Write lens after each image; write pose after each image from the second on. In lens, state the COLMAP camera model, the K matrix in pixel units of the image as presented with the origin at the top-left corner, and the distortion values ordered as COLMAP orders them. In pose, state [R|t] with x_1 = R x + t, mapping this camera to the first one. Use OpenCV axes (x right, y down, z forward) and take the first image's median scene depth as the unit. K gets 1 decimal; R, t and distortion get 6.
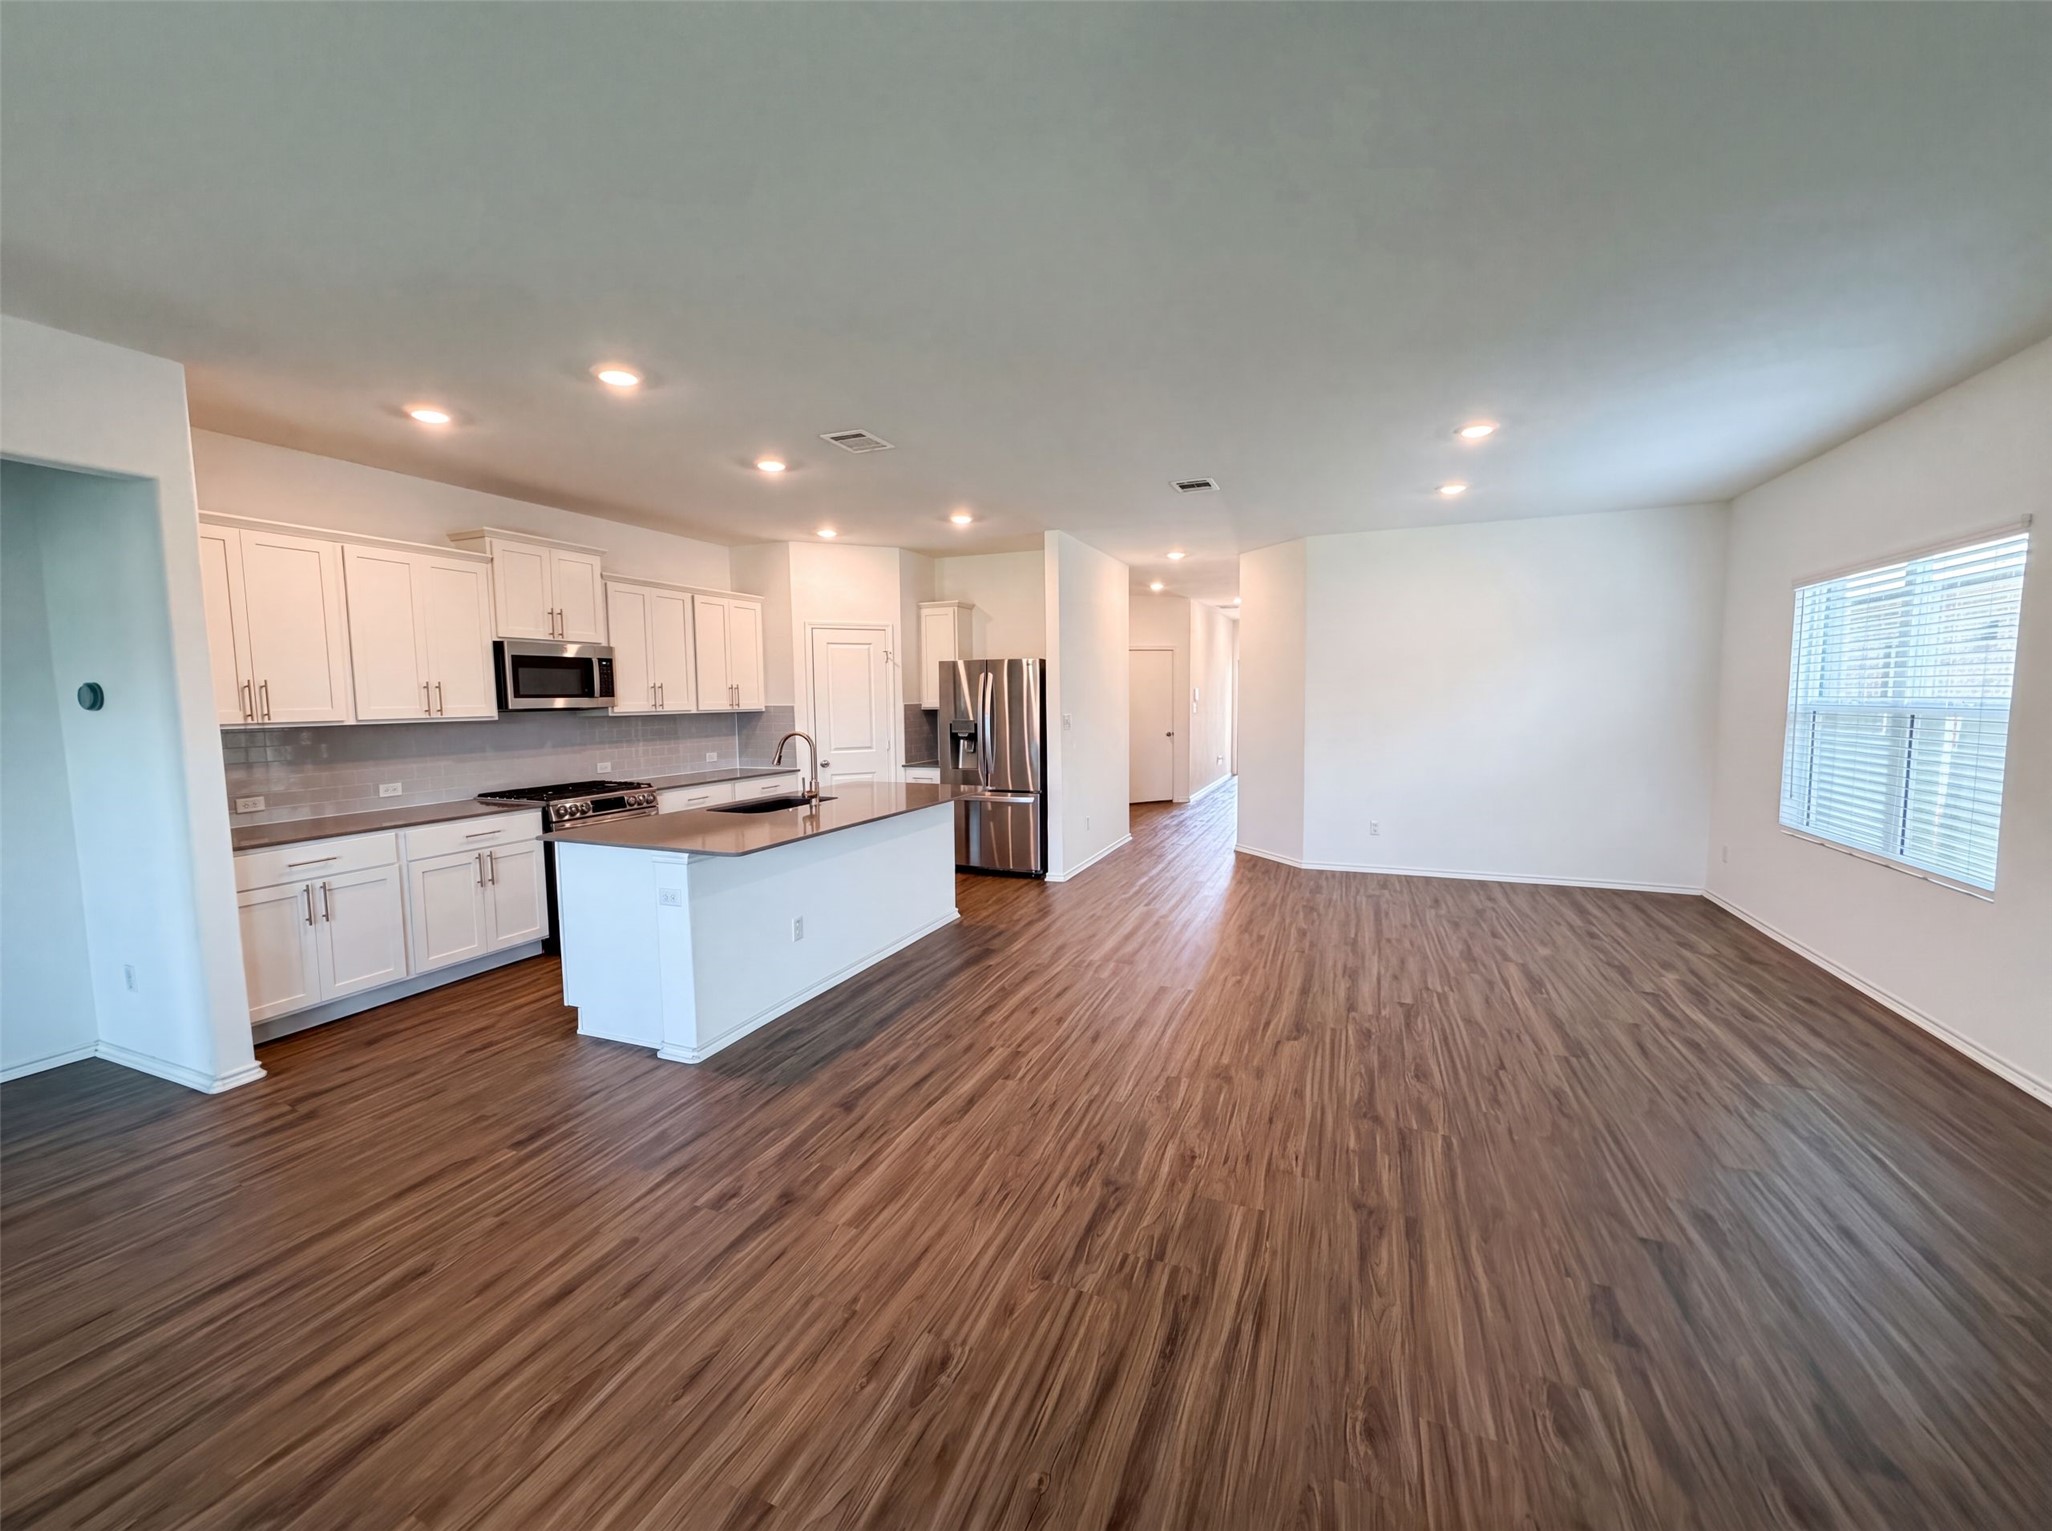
lens RADIAL K [[807.5, 0, 1012.9], [0, 807.5, 764.4], [0, 0, 1]] dist [-0.000043, -0.000084]
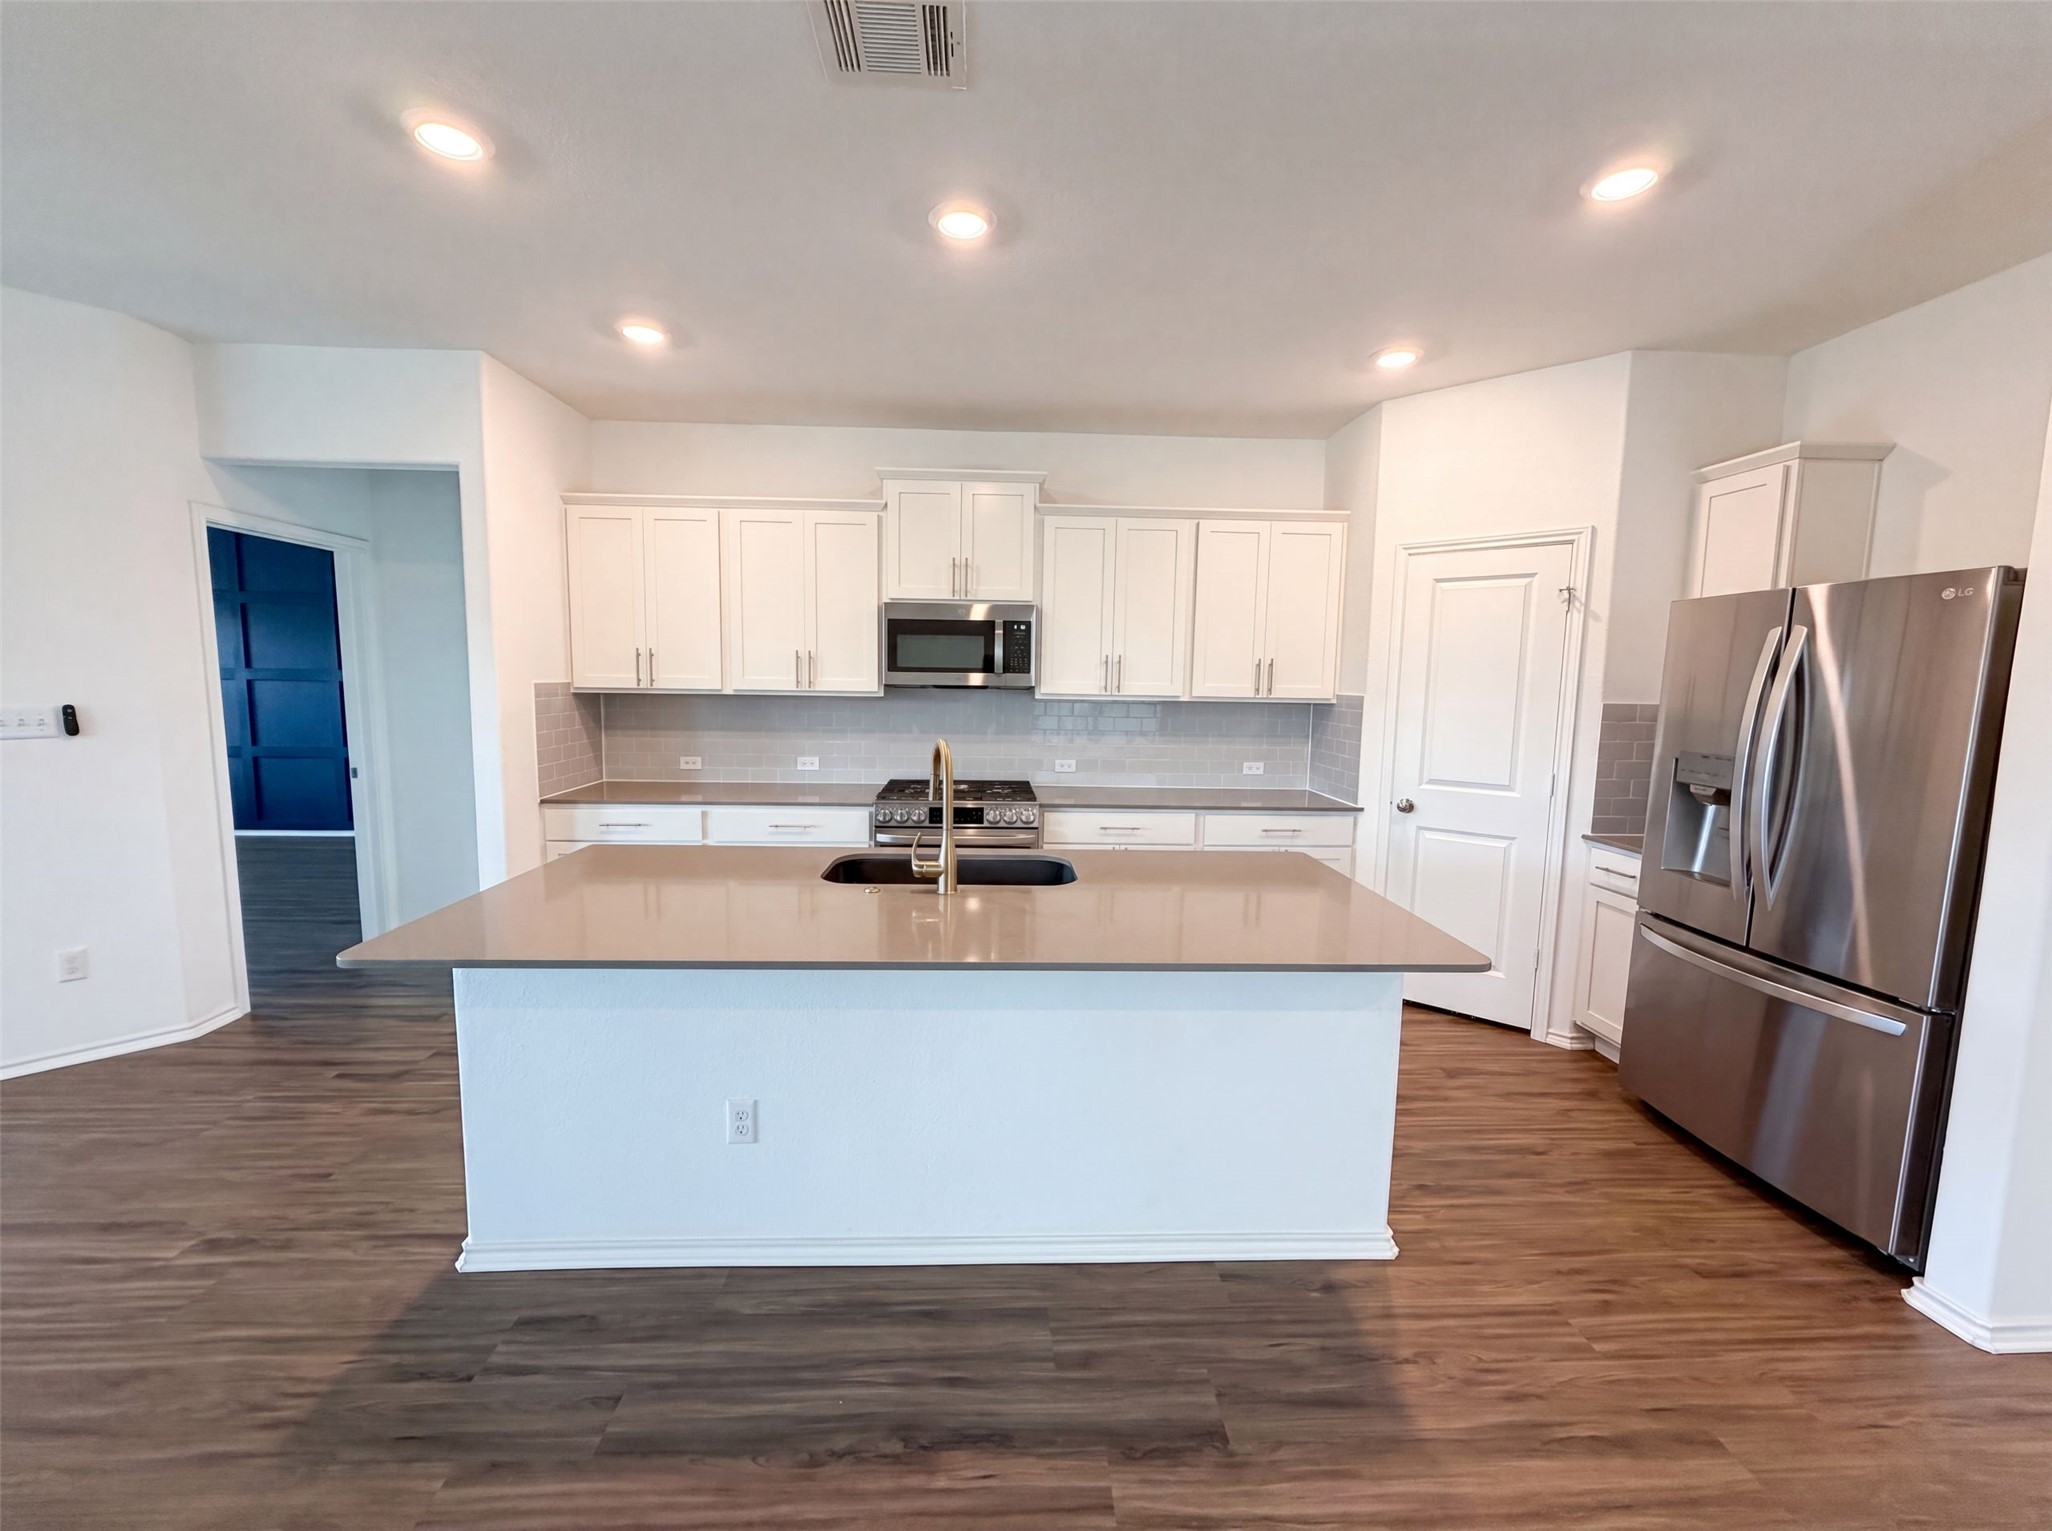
lens RADIAL K [[812.4, 0, 1020.3], [0, 812.4, 763.9], [0, 0, 1]] dist [-0.002690, -0.000042]
pose [[0.429094, 0.113847, -0.896057, 0.204672], [-0.098307, 0.992018, 0.078963, -0.066957], [0.897894, 0.054206, 0.436861, 0.764432]]
